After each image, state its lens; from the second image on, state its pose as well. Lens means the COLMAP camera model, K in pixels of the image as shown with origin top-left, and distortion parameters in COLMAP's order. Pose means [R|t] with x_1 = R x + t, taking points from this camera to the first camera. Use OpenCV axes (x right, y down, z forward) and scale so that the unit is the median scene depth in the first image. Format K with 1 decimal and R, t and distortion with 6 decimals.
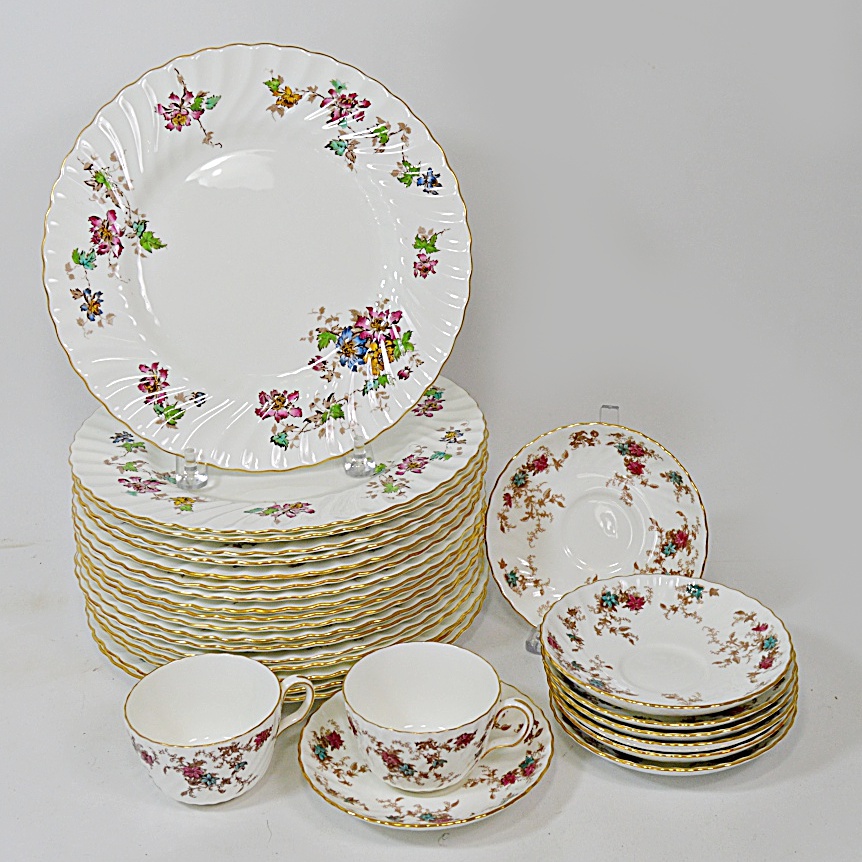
lens RADIAL K [[1518.3, 0, 431.0], [0, 1518.3, 431.0], [0, 0, 1]] dist [0.002275, -0.012662]
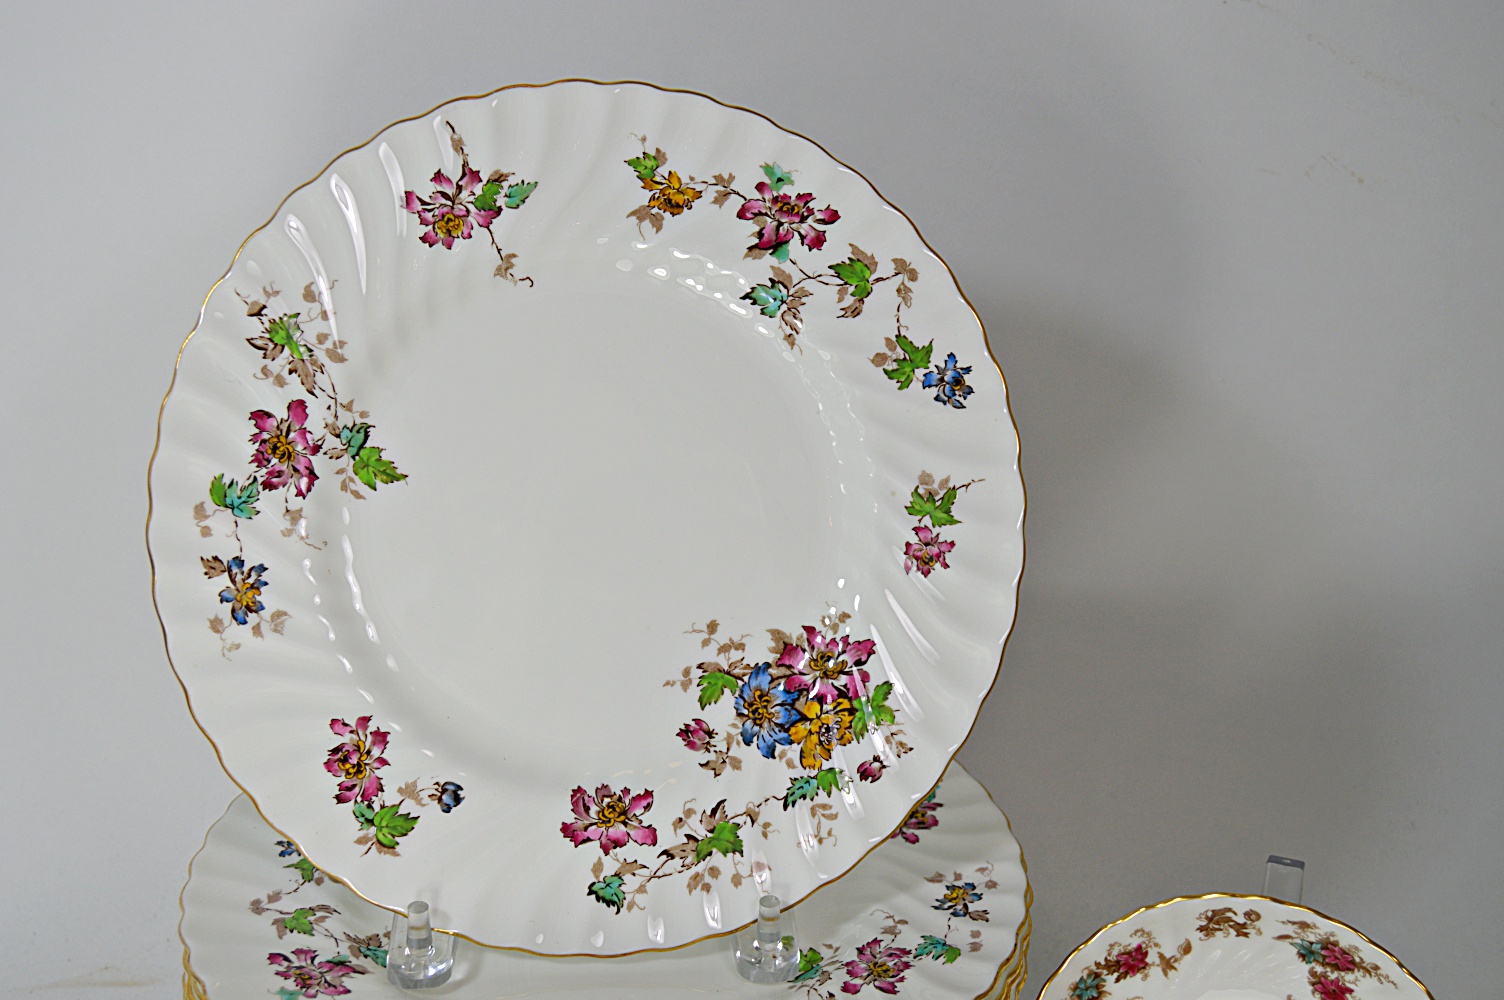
lens RADIAL K [[1904.7, 0, 776.0], [0, 1904.7, 557.8], [0, 0, 1]] dist [-0.003284, 0.001120]
pose [[0.997068, 0.066448, -0.037943, -0.029777], [-0.067727, 0.997142, -0.033472, -0.083951], [0.035610, 0.035944, 0.998719, 0.390380]]
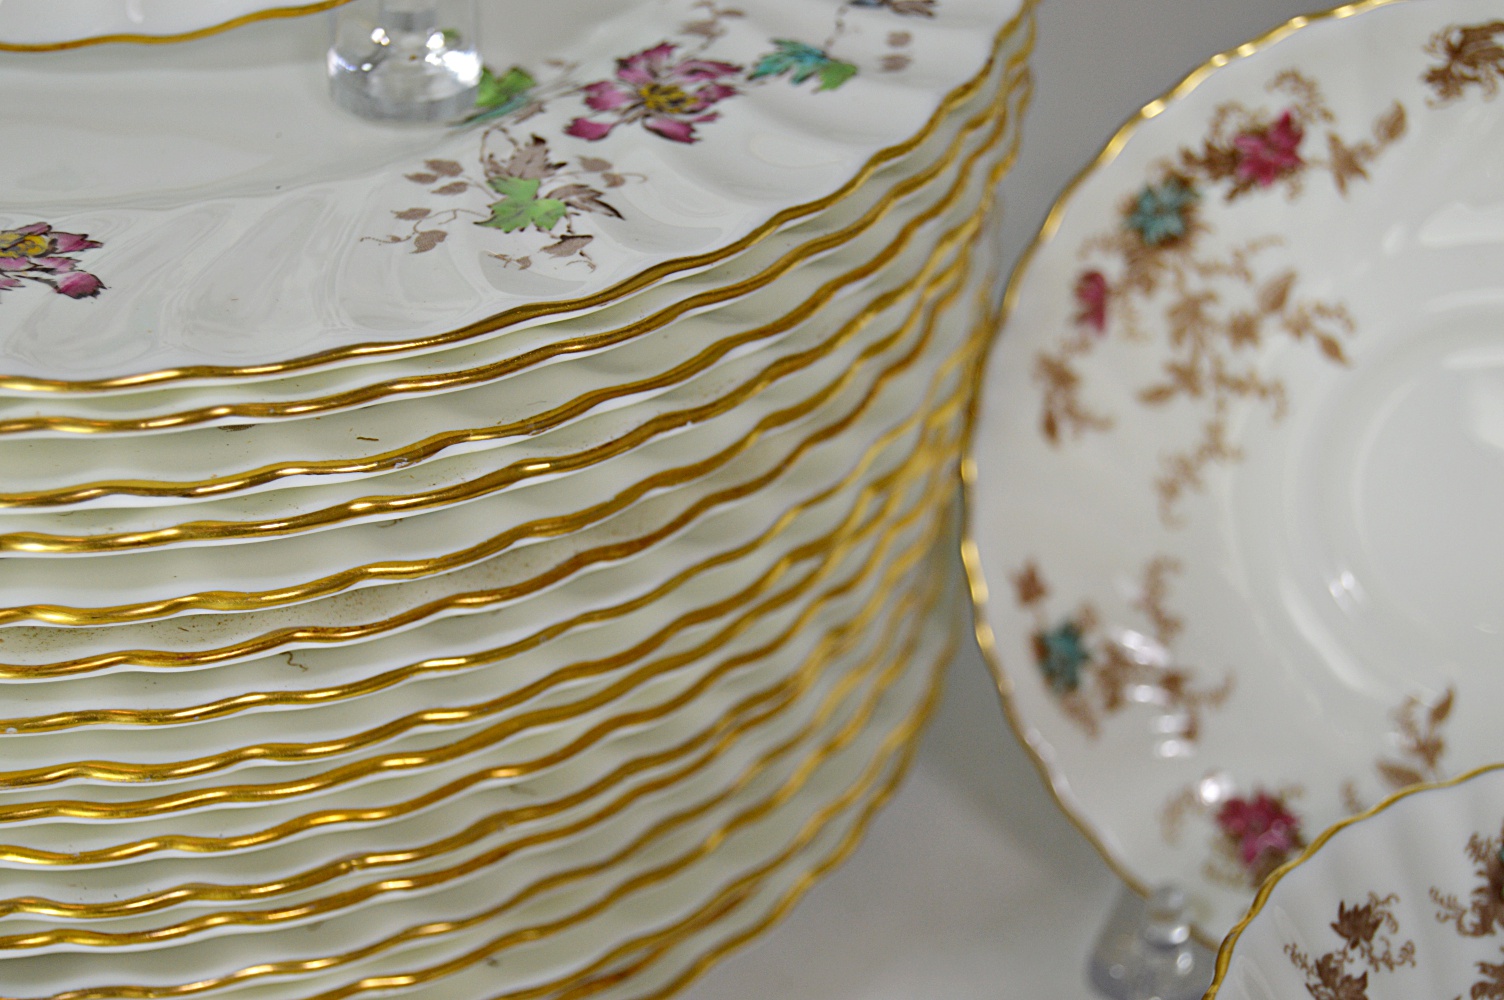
lens RADIAL K [[3429.3, 0, 752.0], [0, 3429.3, 500.0], [0, 0, 1]] dist [0.000118, 0.366133]
pose [[0.992888, 0.118802, -0.007699, 0.010074], [-0.116025, 0.980111, 0.160997, 0.000324], [0.026673, -0.158959, 0.986925, 0.537516]]
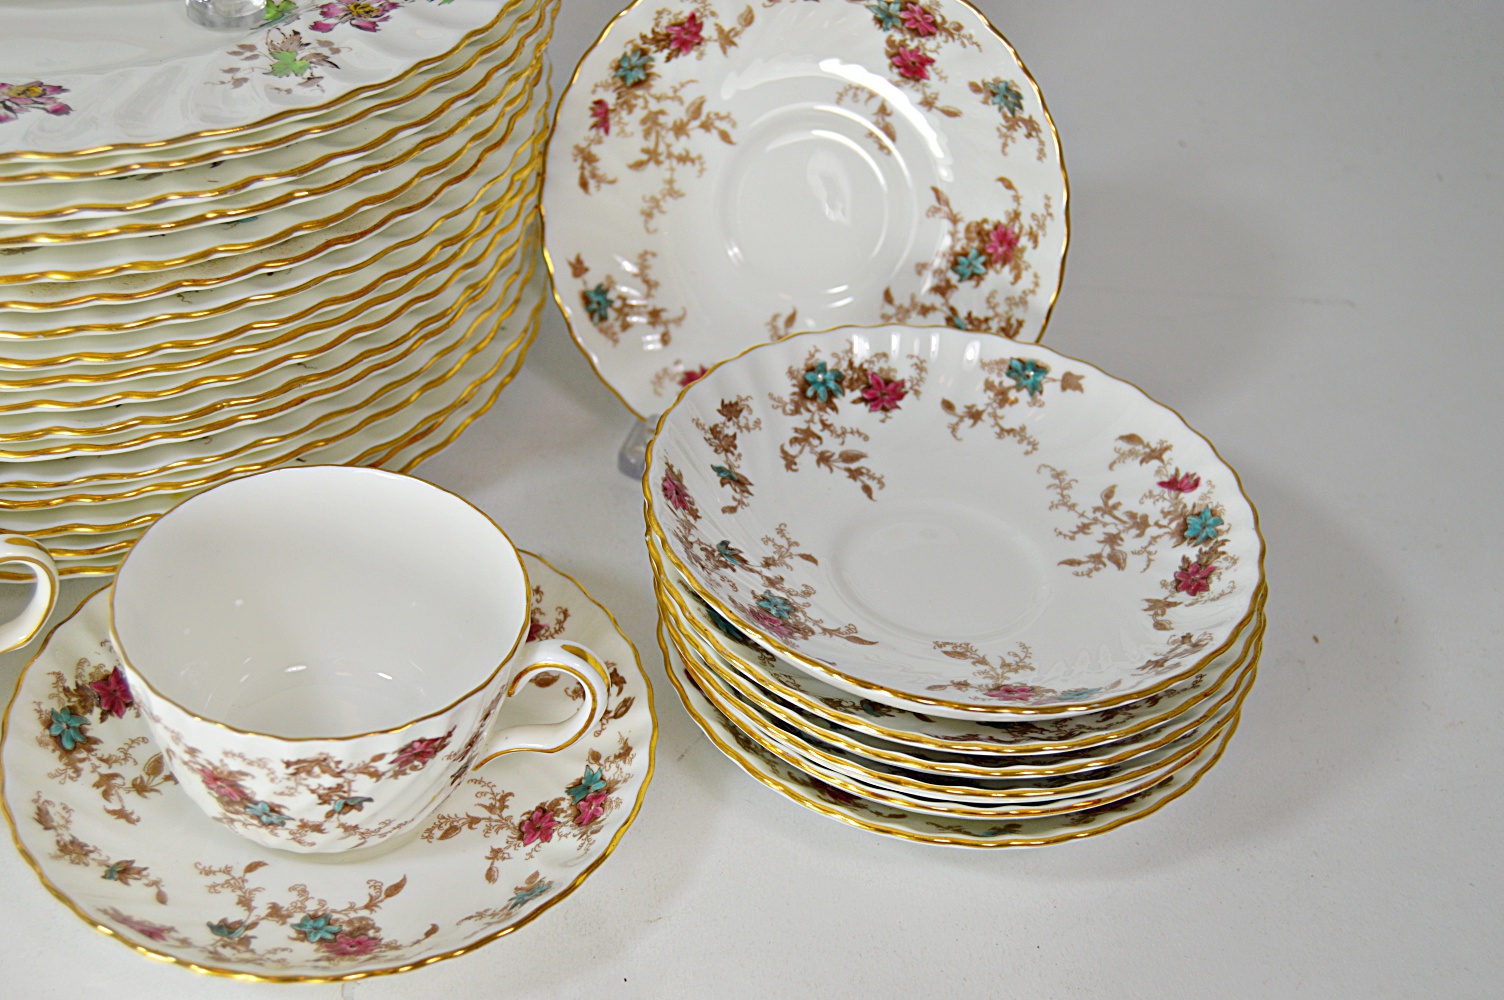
lens RADIAL K [[2097.1, 0, 752.0], [0, 2097.1, 500.0], [0, 0, 1]] dist [-0.006589, -0.006188]
pose [[0.992436, 0.062060, 0.105922, 0.039093], [-0.085105, 0.969631, 0.229286, 0.012571], [-0.088476, -0.236566, 0.967579, 0.432324]]
